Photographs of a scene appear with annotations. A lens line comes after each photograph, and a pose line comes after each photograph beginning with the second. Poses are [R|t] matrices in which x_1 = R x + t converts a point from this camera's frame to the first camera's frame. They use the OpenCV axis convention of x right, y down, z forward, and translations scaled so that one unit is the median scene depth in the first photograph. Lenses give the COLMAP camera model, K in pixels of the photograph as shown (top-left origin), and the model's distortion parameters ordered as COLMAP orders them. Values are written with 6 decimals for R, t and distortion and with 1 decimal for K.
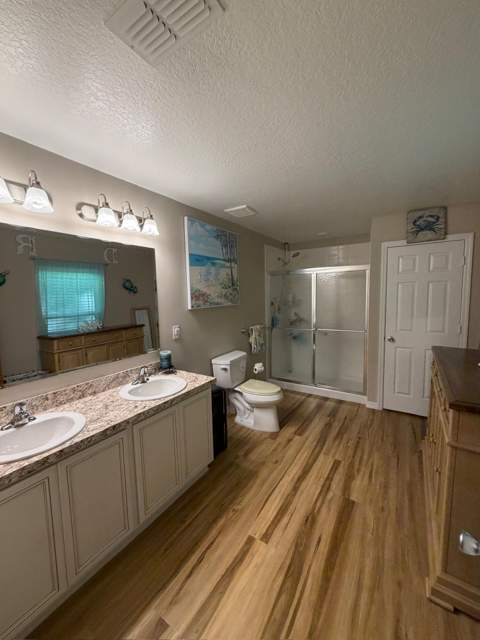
lens RADIAL K [[255.8, 0, 239.0], [0, 255.8, 319.5], [0, 0, 1]] dist [0.001567, 0.001058]
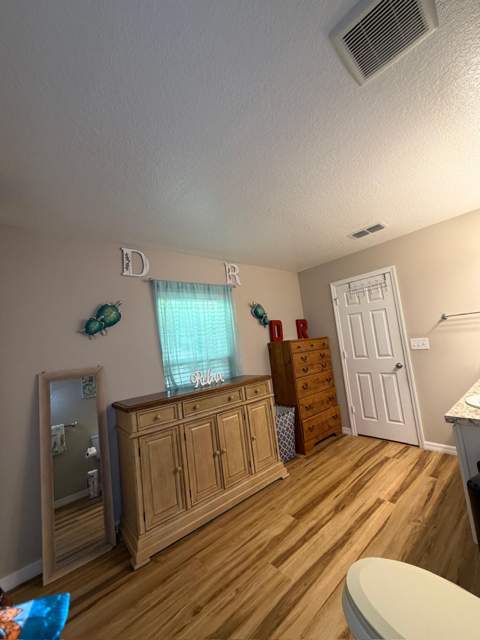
lens RADIAL K [[255.8, 0, 240.6], [0, 255.8, 321.0], [0, 0, 1]] dist [0.001567, 0.001058]
pose [[-0.946318, 0.150405, 0.286112, 0.226635], [0.156142, 0.987731, -0.002794, -0.128080], [-0.283022, 0.042030, -0.958192, 2.072333]]
